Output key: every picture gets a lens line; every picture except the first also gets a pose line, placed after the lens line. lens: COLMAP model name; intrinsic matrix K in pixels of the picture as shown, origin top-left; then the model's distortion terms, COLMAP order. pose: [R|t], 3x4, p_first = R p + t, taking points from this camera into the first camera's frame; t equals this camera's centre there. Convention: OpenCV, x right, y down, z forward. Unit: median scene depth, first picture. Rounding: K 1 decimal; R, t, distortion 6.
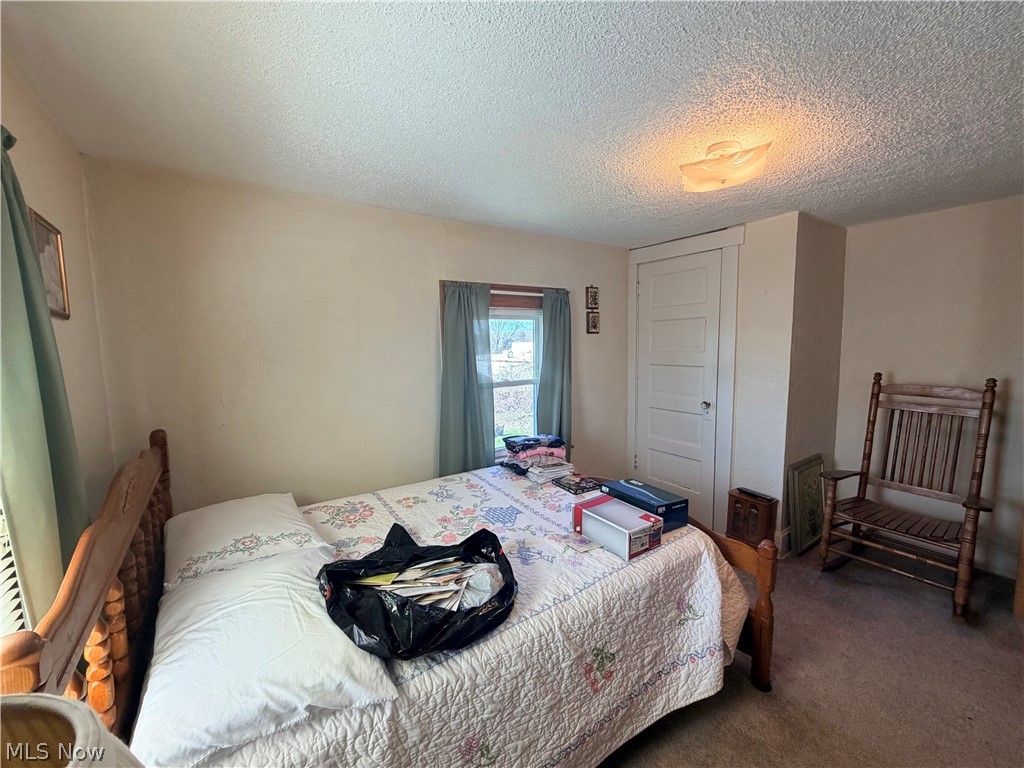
lens RADIAL K [[410.5, 0, 508.5], [0, 410.5, 384.6], [0, 0, 1]] dist [0.000604, 0.000061]
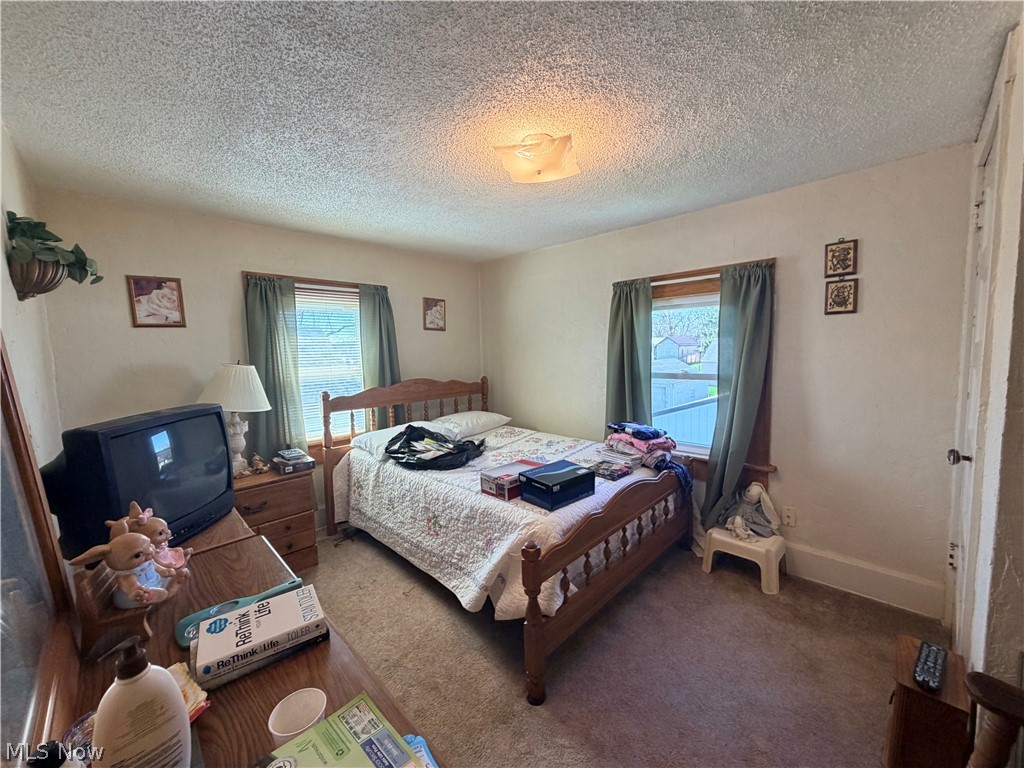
lens RADIAL K [[410.5, 0, 508.5], [0, 410.5, 384.6], [0, 0, 1]] dist [0.000604, 0.000061]
pose [[0.179117, 0.098352, -0.978899, 0.958197], [-0.082590, 0.992982, 0.084655, -0.032928], [0.980355, 0.065684, 0.185983, 0.476791]]
